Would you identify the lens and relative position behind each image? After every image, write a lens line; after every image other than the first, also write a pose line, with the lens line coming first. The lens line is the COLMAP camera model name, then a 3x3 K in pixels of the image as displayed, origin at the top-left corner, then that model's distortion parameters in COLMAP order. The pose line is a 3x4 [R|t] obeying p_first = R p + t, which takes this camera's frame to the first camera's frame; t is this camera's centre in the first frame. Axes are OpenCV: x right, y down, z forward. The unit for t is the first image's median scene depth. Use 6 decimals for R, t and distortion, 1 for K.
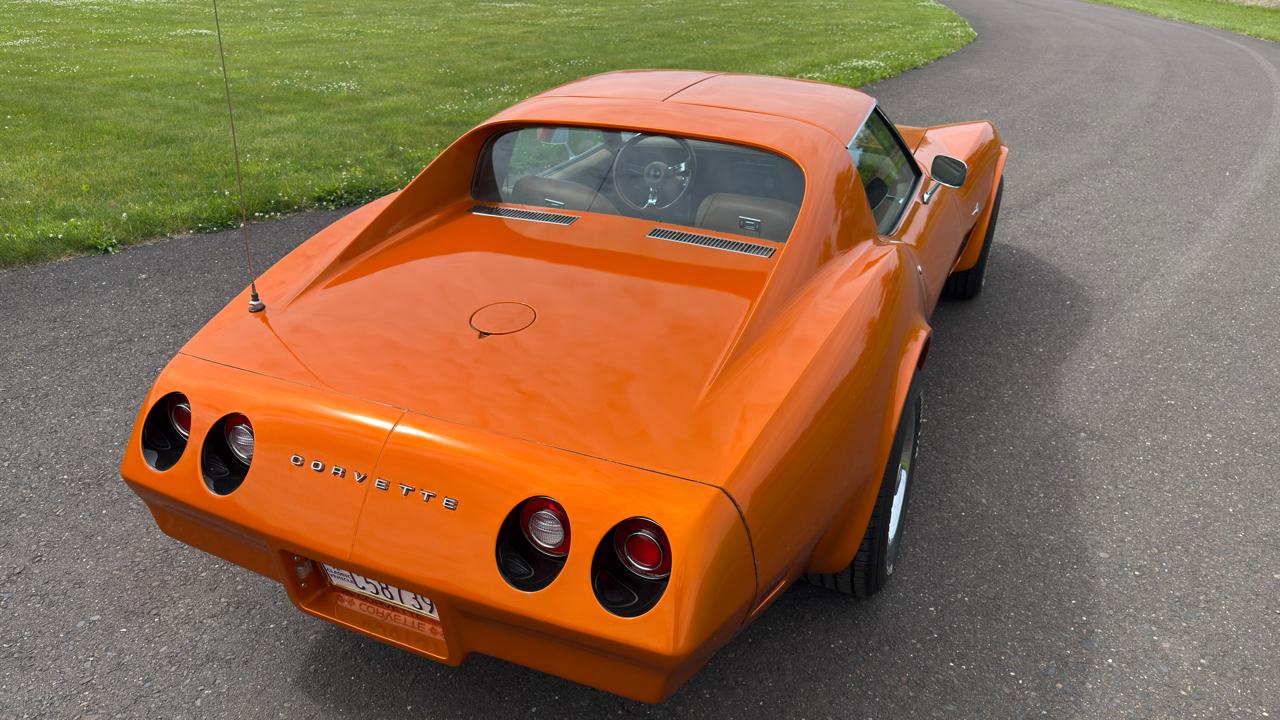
lens RADIAL K [[923.4, 0, 633.2], [0, 923.4, 359.8], [0, 0, 1]] dist [-0.001527, -0.002539]
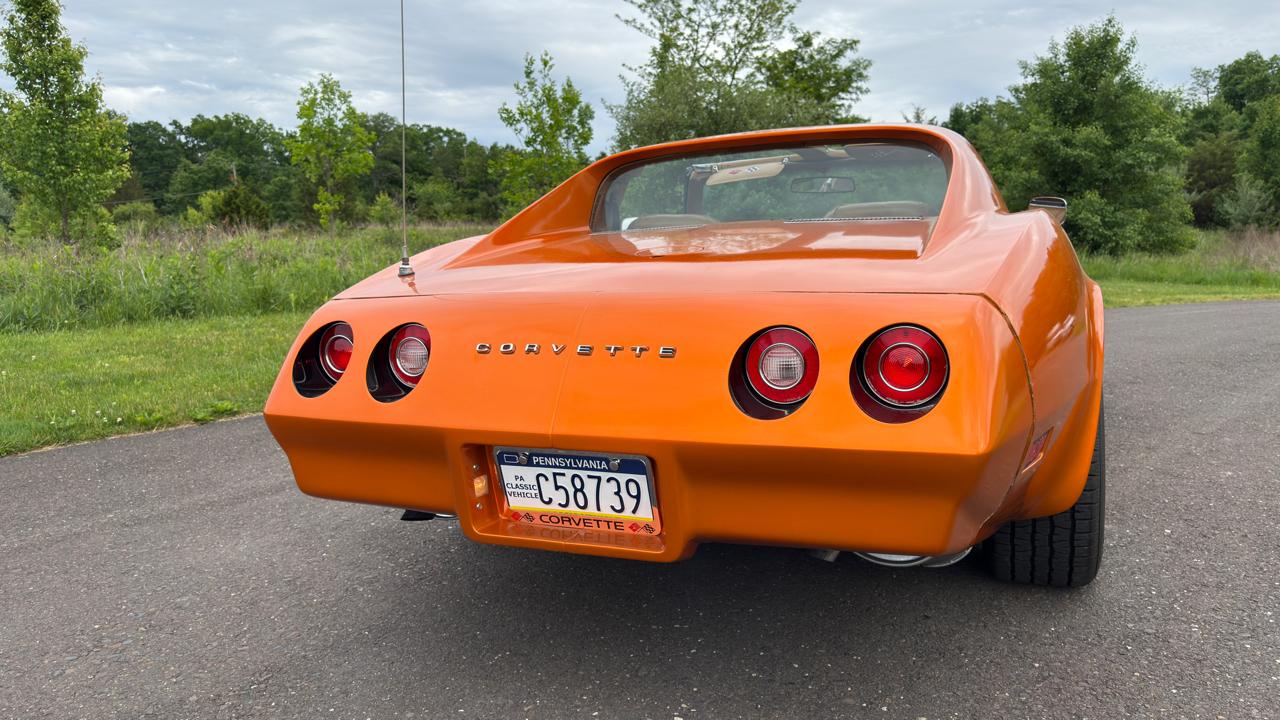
lens RADIAL K [[921.3, 0, 635.2], [0, 921.3, 356.1], [0, 0, 1]] dist [0.030329, -0.041117]
pose [[0.998784, -0.046830, 0.015418, -0.207923], [0.049302, 0.950066, -0.308130, 0.370360], [-0.000218, 0.308515, 0.951219, 0.124081]]
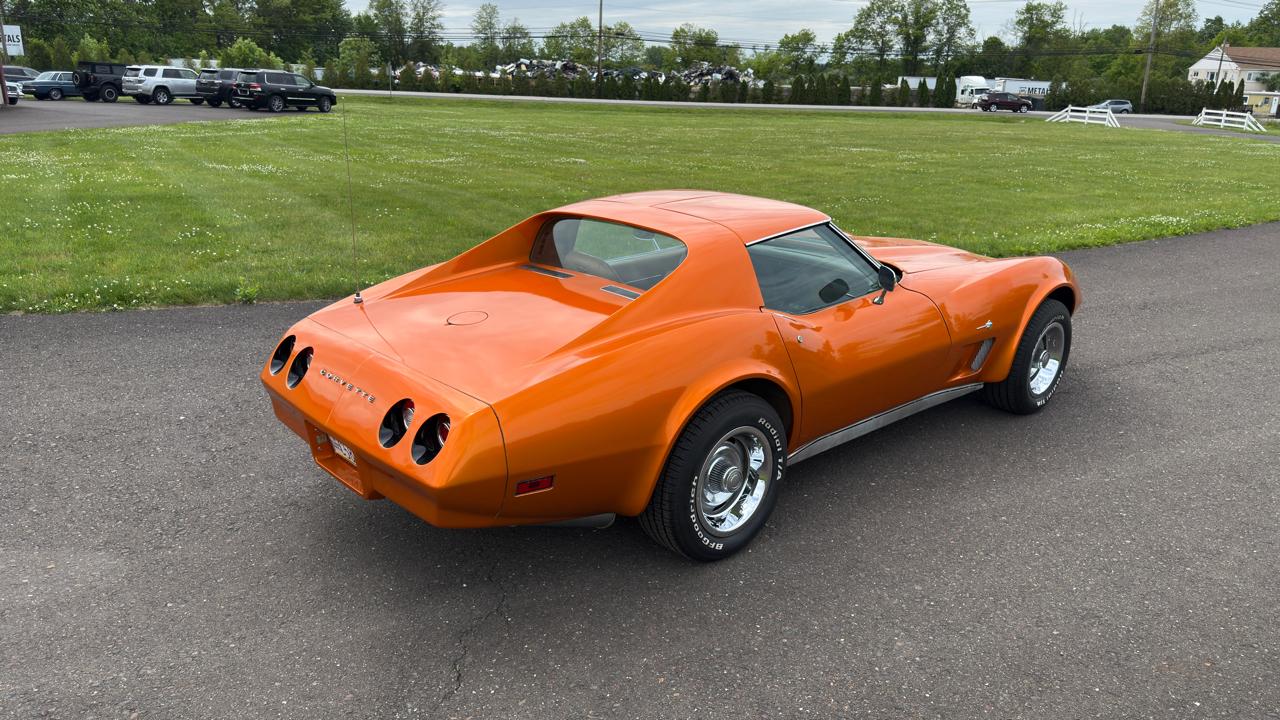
lens RADIAL K [[921.3, 0, 623.4], [0, 921.3, 351.7], [0, 0, 1]] dist [0.030329, -0.041117]
pose [[0.915404, 0.123305, -0.383185, 0.783622], [-0.179085, 0.977283, -0.113341, 0.155762], [0.360505, 0.172375, 0.916691, -0.408279]]
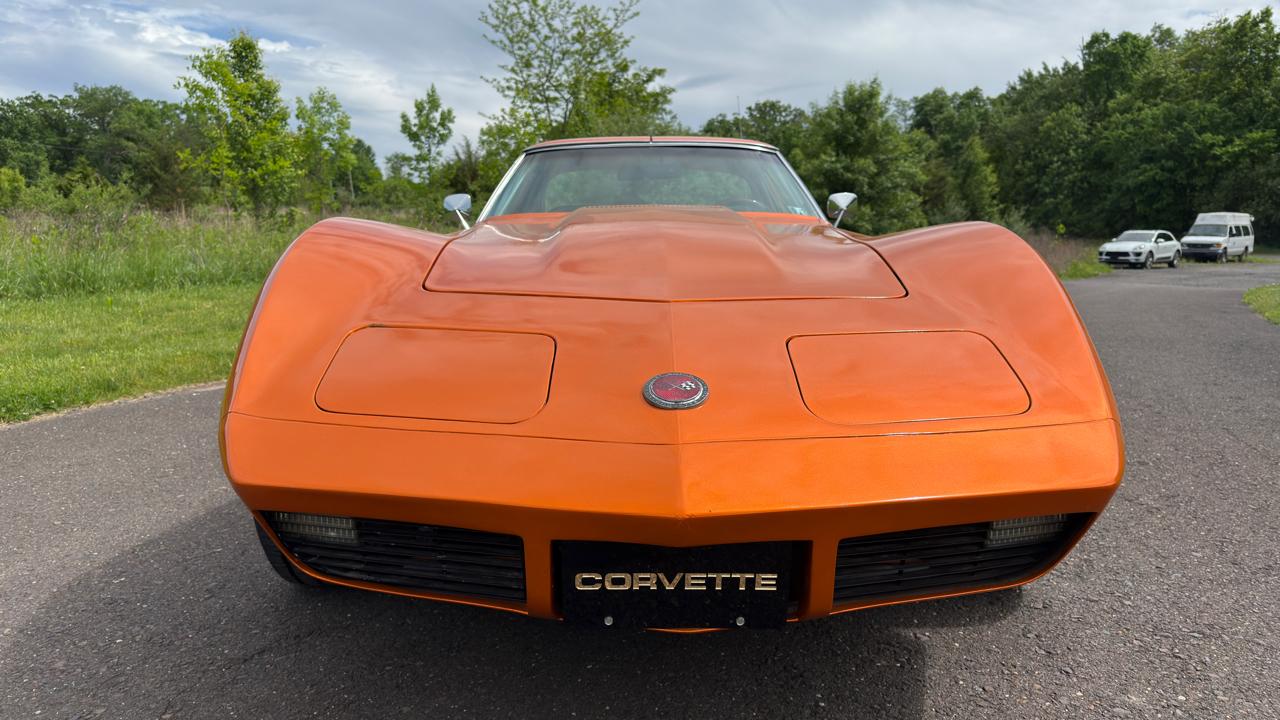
lens RADIAL K [[921.3, 0, 636.5], [0, 921.3, 366.7], [0, 0, 1]] dist [0.030329, -0.041117]
pose [[0.951155, -0.061428, 0.302541, -2.570499], [0.145551, 0.953477, -0.264001, 1.269787], [-0.272248, 0.295141, 0.915845, -1.872632]]
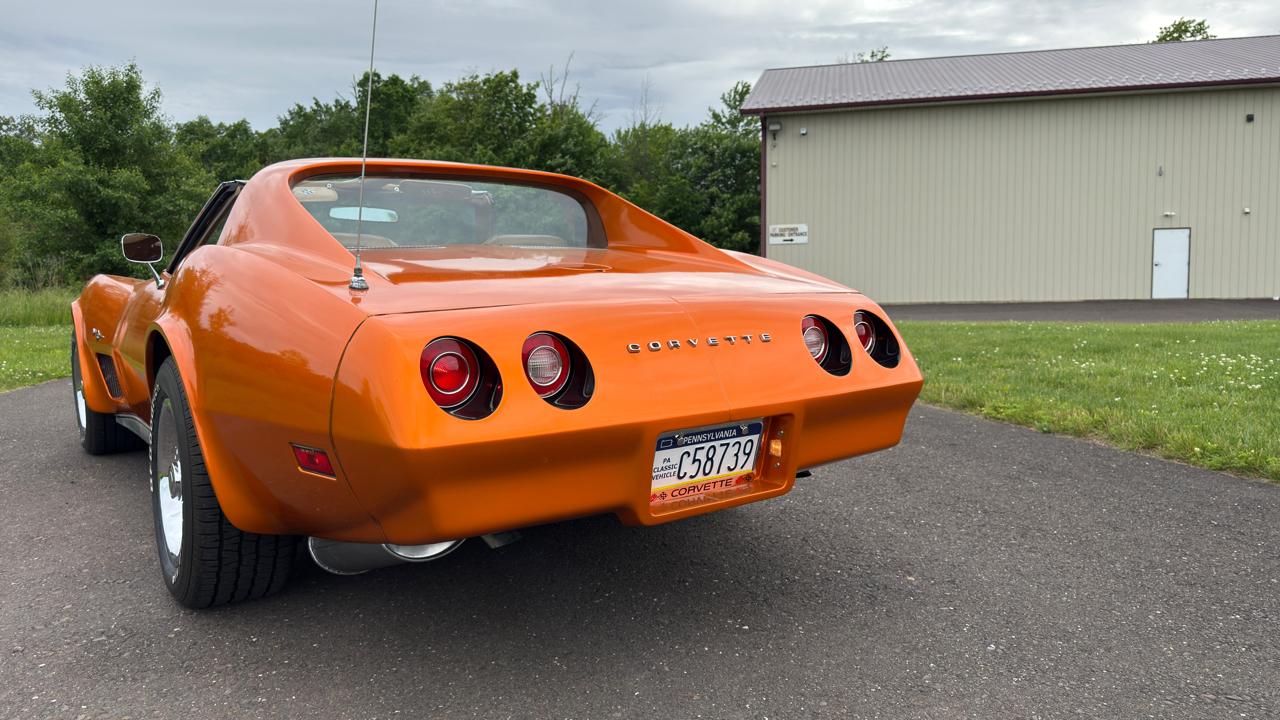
lens RADIAL K [[921.3, 0, 635.0], [0, 921.3, 361.9], [0, 0, 1]] dist [0.030329, -0.041117]
pose [[0.495321, -0.109523, 0.861778, -1.120550], [0.384297, 0.917299, -0.104302, 0.207144], [-0.779085, 0.382842, 0.496447, 0.467275]]
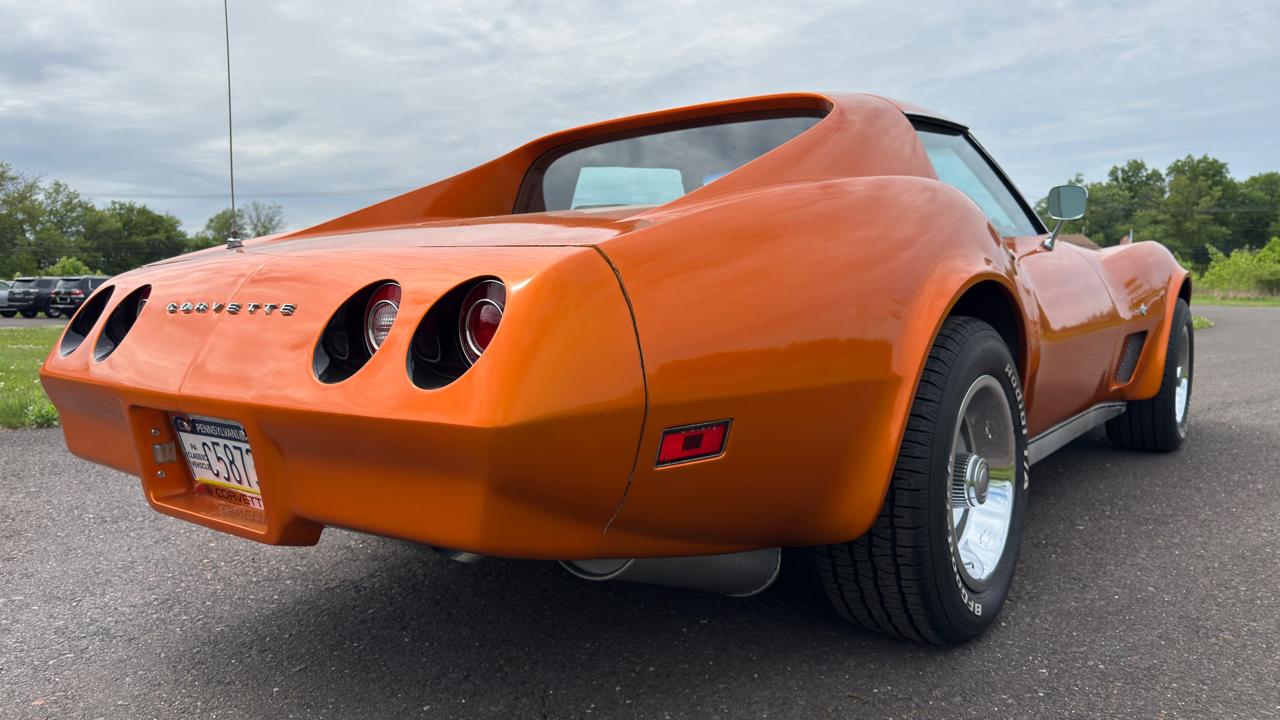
lens RADIAL K [[921.3, 0, 631.4], [0, 921.3, 363.1], [0, 0, 1]] dist [0.030329, -0.041117]
pose [[0.970626, -0.004846, -0.240546, 0.241937], [-0.077156, 0.940723, -0.330283, 0.376787], [0.227888, 0.339140, 0.912716, 0.295534]]
